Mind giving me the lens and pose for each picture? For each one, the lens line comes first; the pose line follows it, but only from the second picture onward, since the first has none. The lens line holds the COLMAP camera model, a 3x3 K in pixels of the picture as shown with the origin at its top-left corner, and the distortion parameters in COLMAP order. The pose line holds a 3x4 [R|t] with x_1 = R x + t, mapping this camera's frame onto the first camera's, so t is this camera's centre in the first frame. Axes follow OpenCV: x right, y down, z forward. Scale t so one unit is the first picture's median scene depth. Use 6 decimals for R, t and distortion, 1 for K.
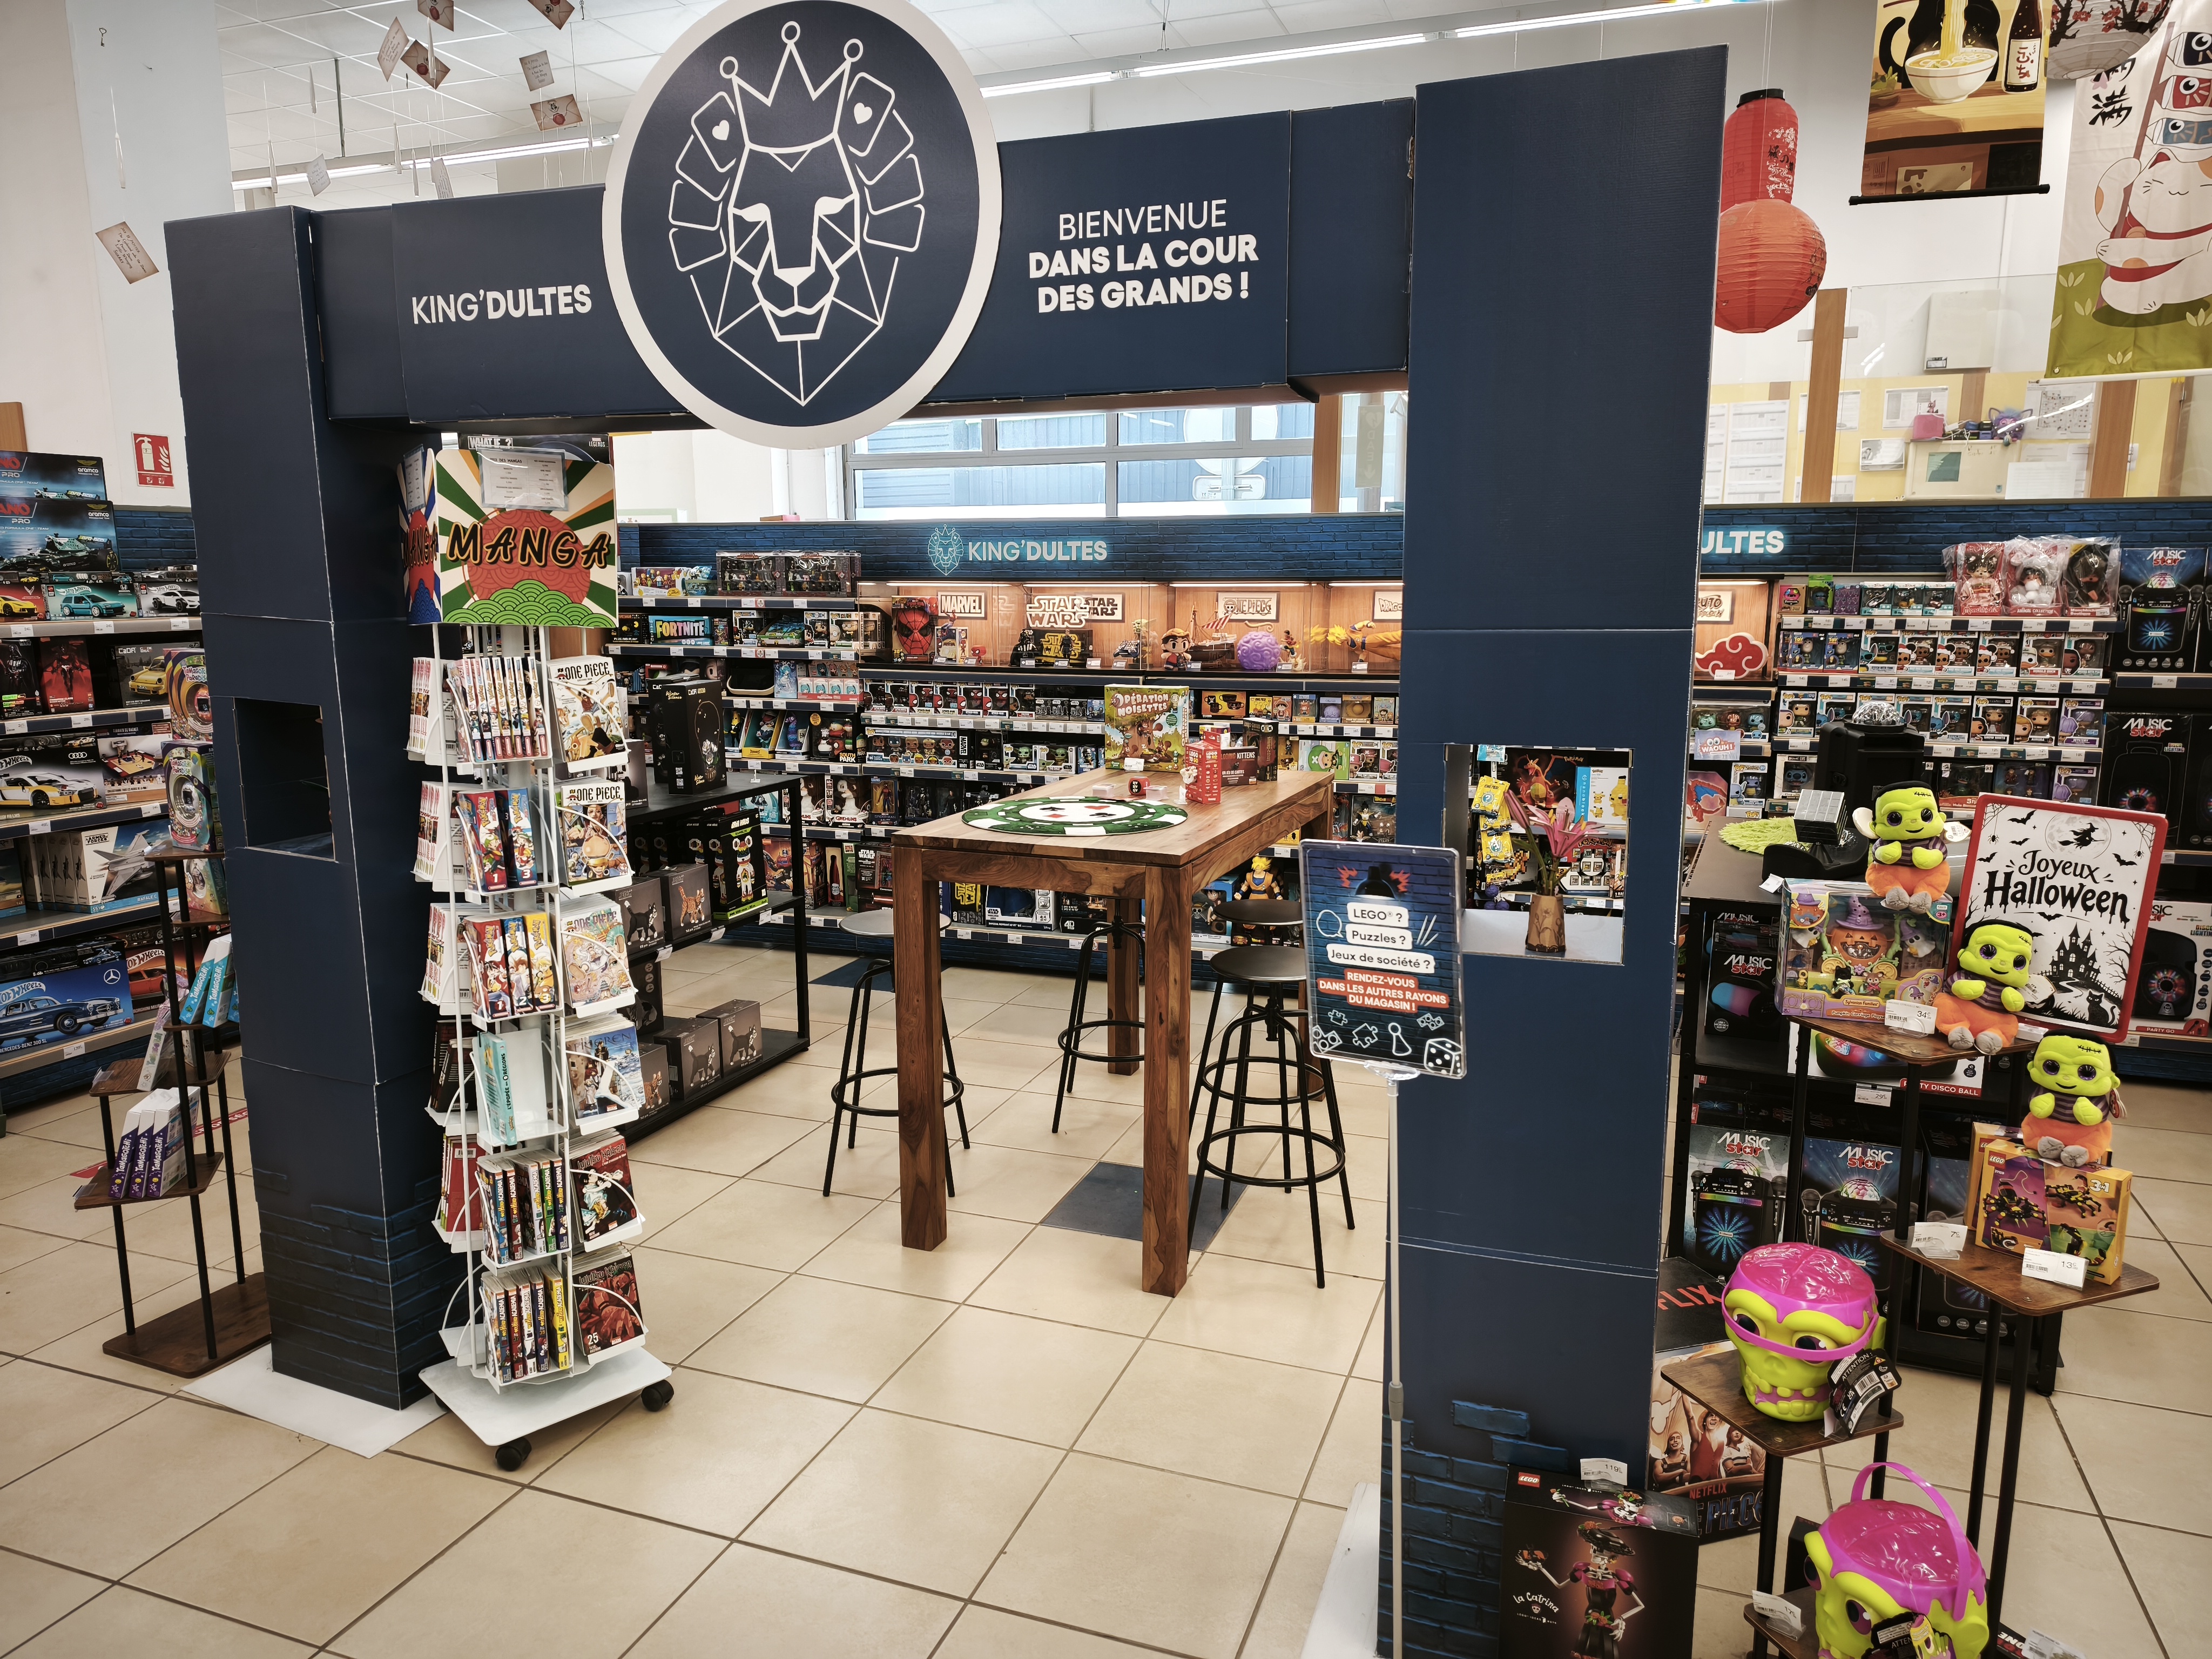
lens RADIAL K [[1483.4, 0, 1102.7], [0, 1483.4, 838.3], [0, 0, 1]] dist [0.007095, -0.011249]
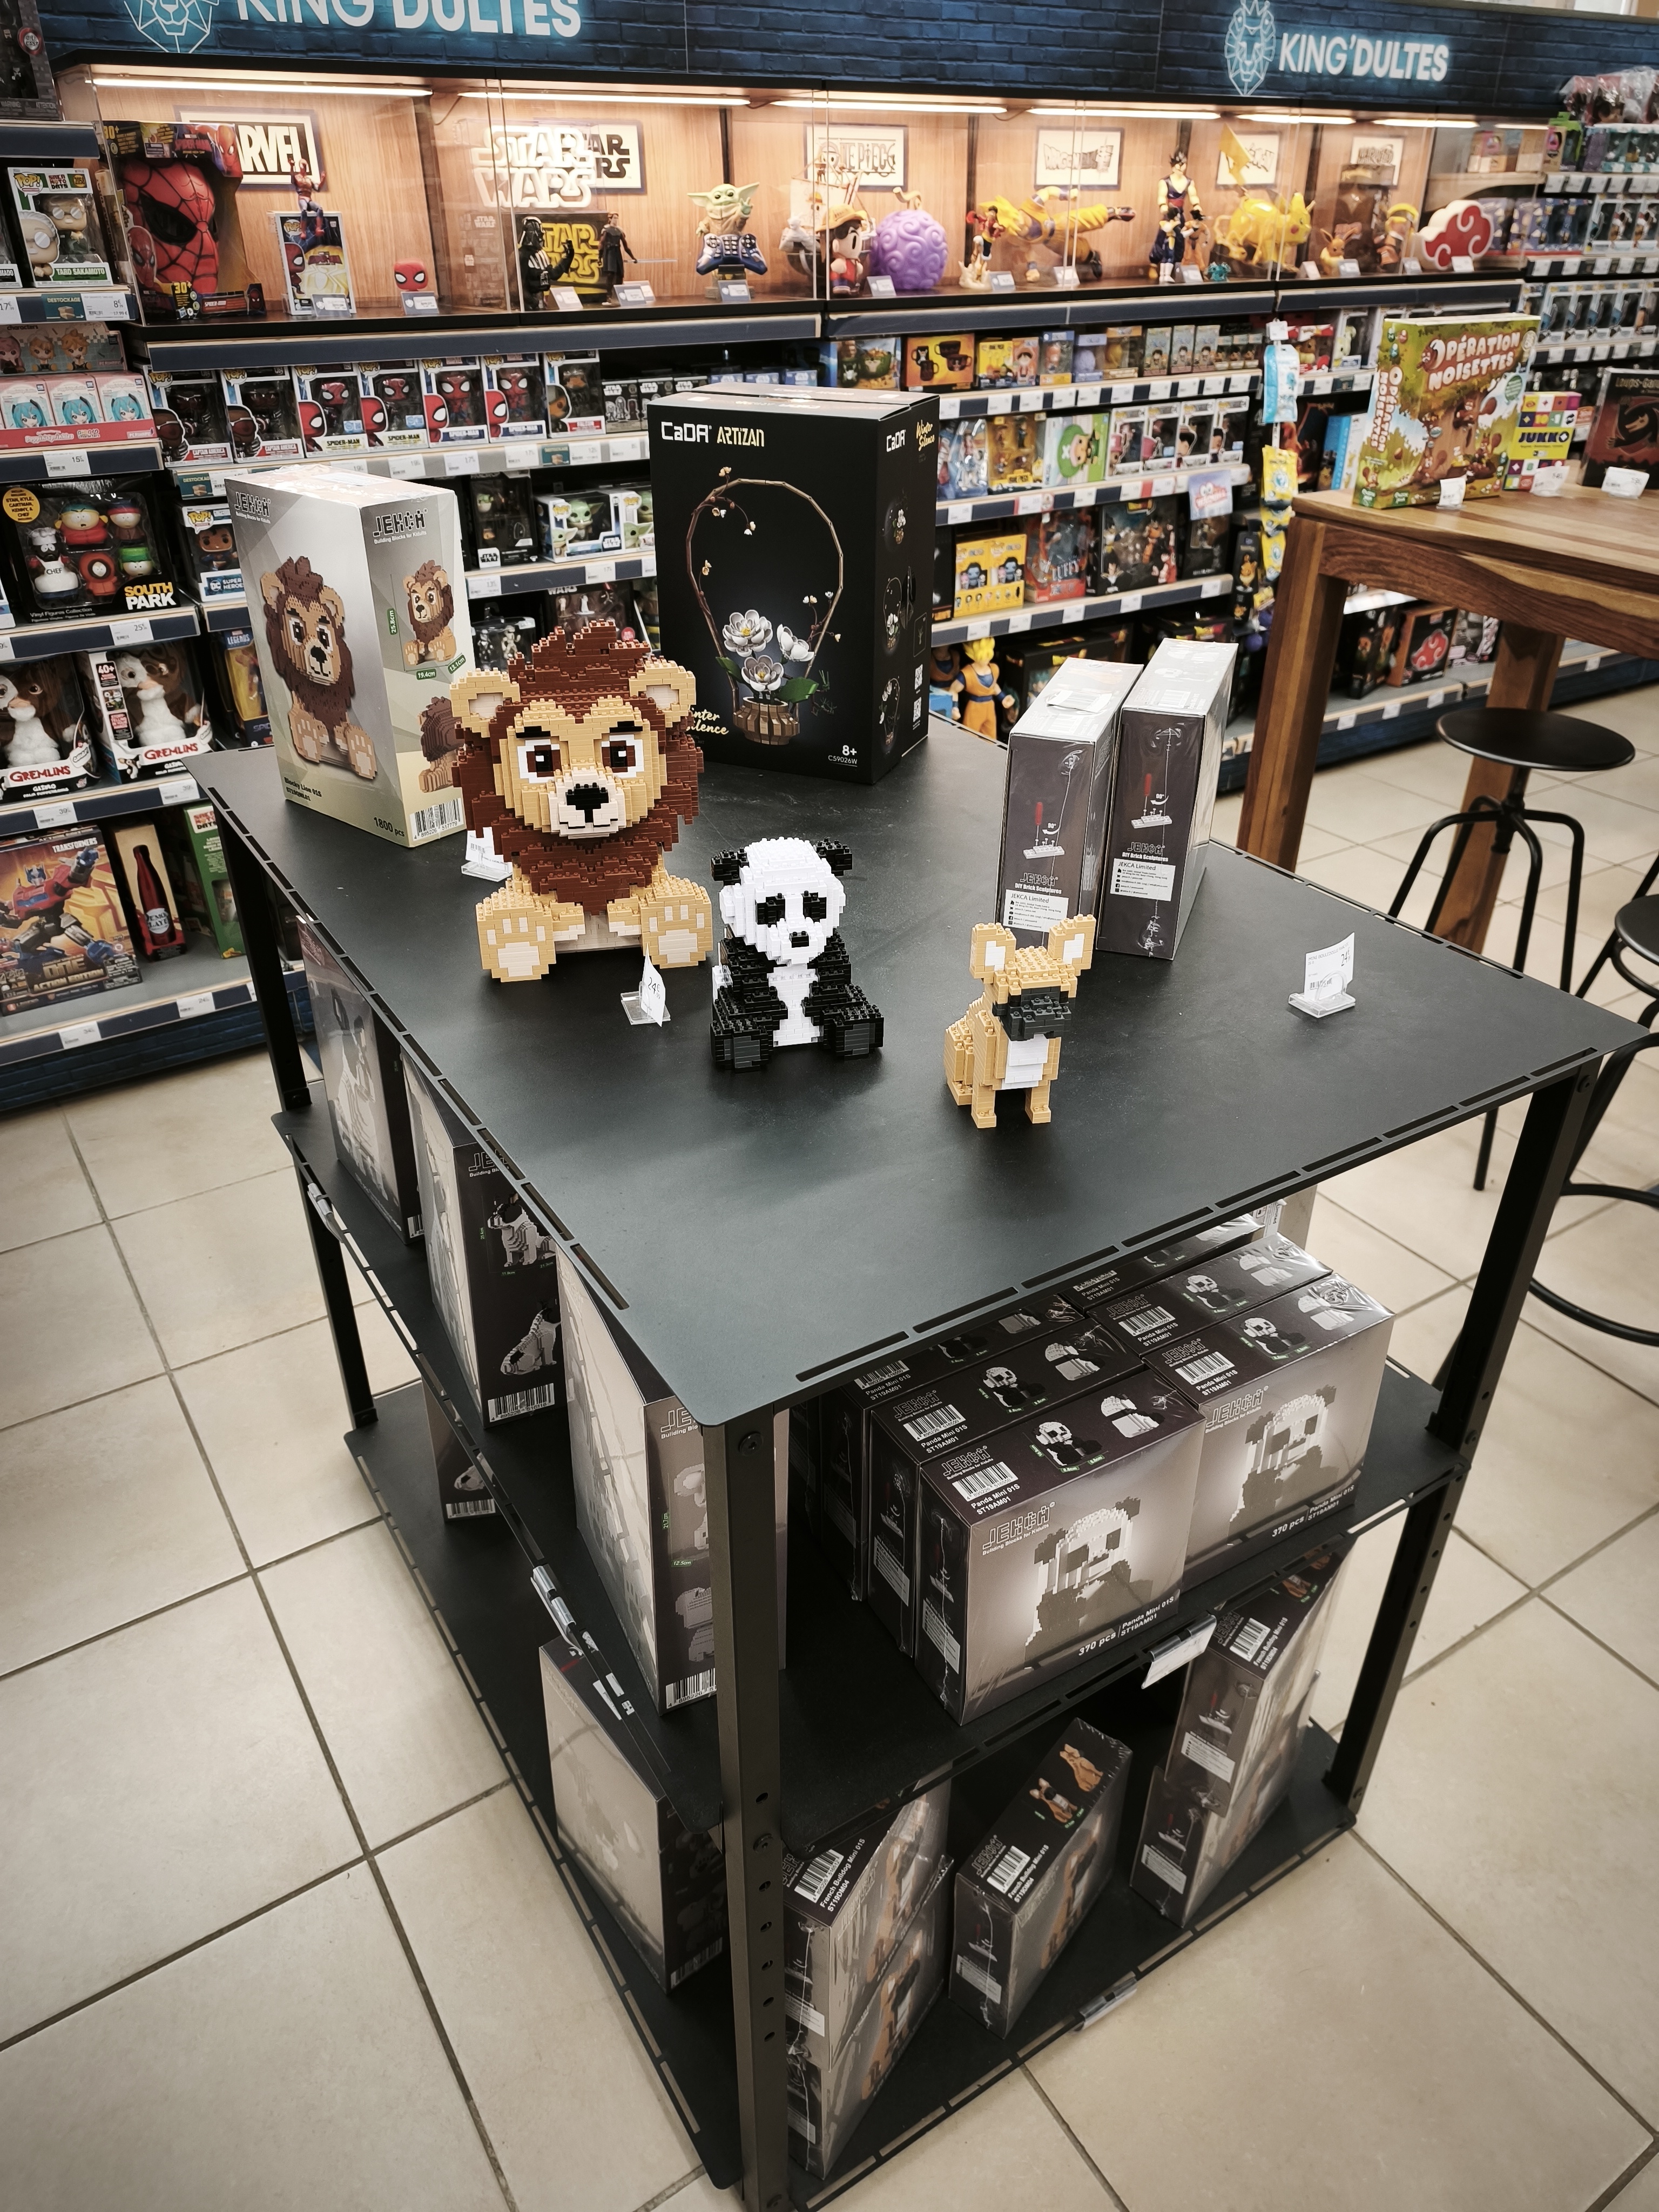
lens RADIAL K [[1483.4, 0, 810.4], [0, 1483.4, 1113.9], [0, 0, 1]] dist [0.007095, -0.011249]
pose [[0.599738, -0.423131, 0.679172, -0.414276], [0.134213, 0.889924, 0.435916, -0.084550], [-0.788861, -0.170281, 0.590511, 0.632322]]
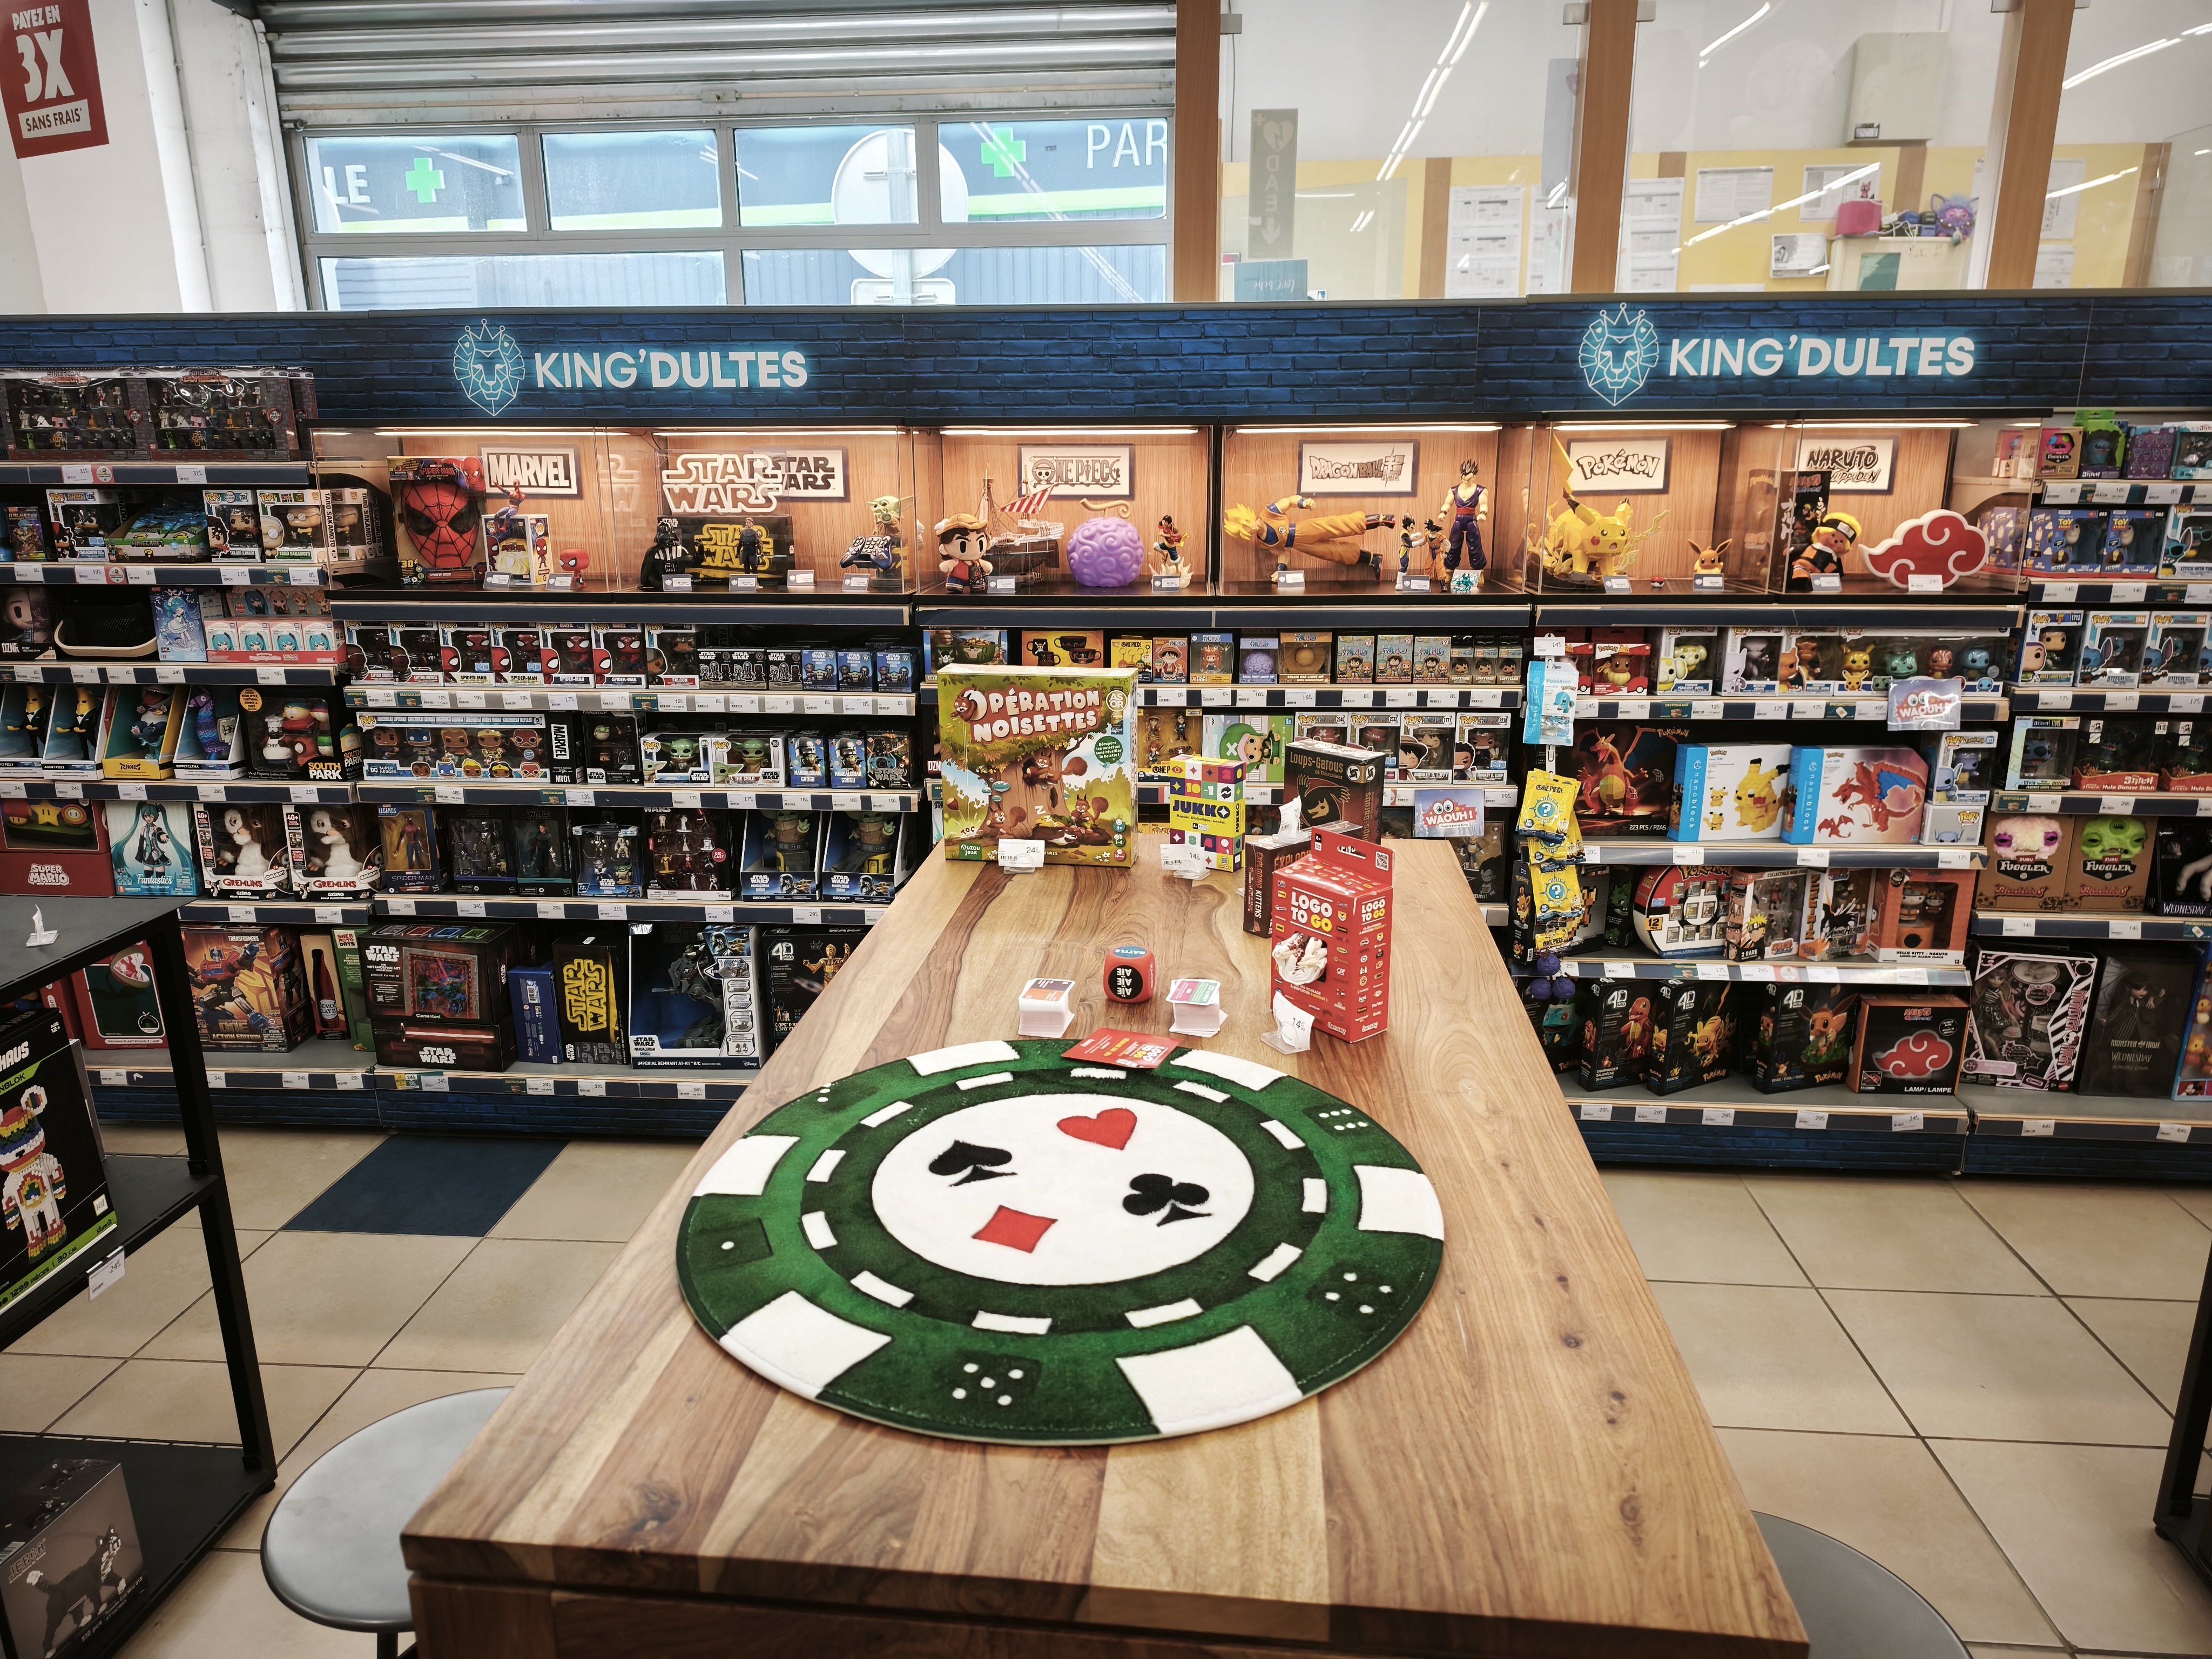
lens RADIAL K [[1483.4, 0, 1098.0], [0, 1483.4, 831.5], [0, 0, 1]] dist [0.007095, -0.011249]
pose [[0.960373, -0.075441, 0.268314, -0.054739], [0.051164, 0.994031, 0.096358, -0.073195], [-0.273982, -0.078812, 0.958500, 0.440523]]
